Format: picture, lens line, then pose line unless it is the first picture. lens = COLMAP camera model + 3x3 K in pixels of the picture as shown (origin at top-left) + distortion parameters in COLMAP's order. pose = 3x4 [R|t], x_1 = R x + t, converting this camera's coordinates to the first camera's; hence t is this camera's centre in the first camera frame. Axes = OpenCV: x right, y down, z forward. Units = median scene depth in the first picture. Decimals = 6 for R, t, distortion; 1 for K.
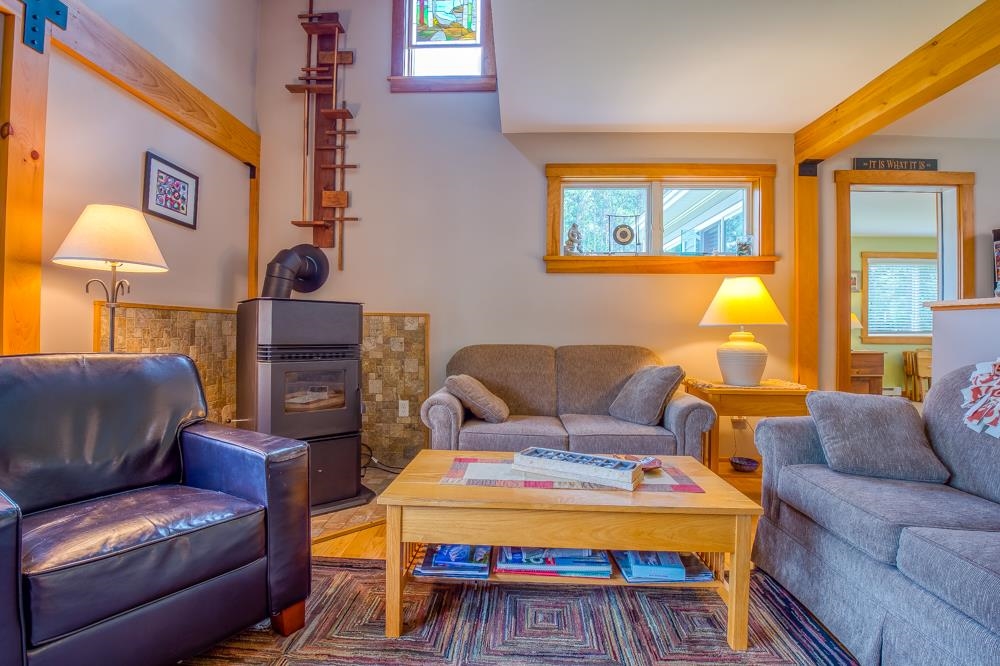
lens RADIAL K [[465.0, 0, 501.1], [0, 465.0, 329.8], [0, 0, 1]] dist [-0.025856, -0.005744]
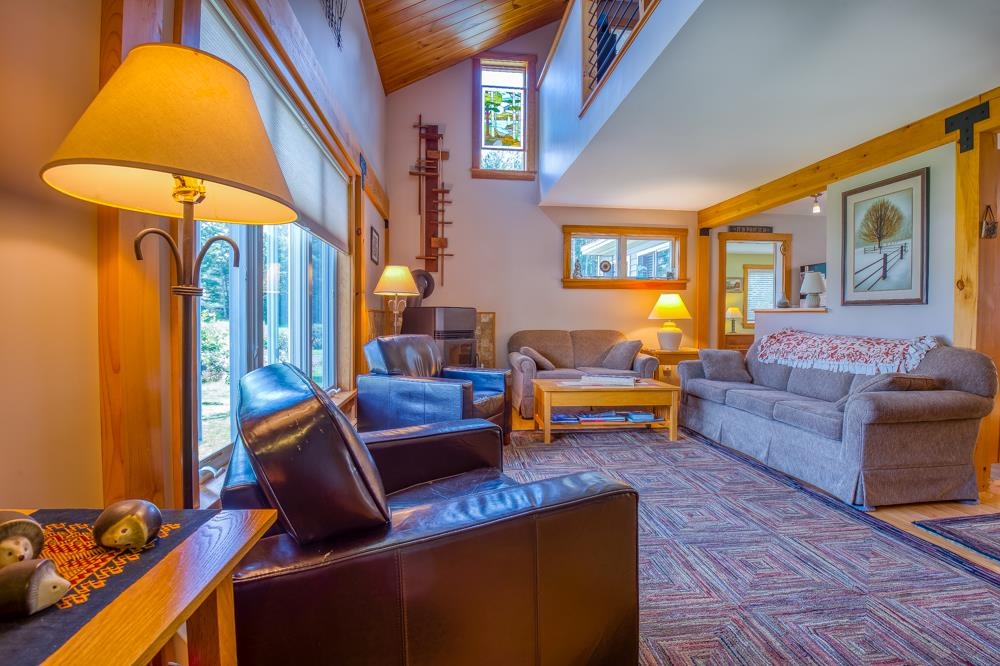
lens RADIAL K [[465.0, 0, 491.4], [0, 465.0, 334.8], [0, 0, 1]] dist [-0.025856, -0.005744]
pose [[0.990114, -0.008798, 0.139989, -0.412898], [0.003418, 0.999248, 0.038629, -0.017783], [-0.140224, -0.037768, 0.989399, -0.687057]]
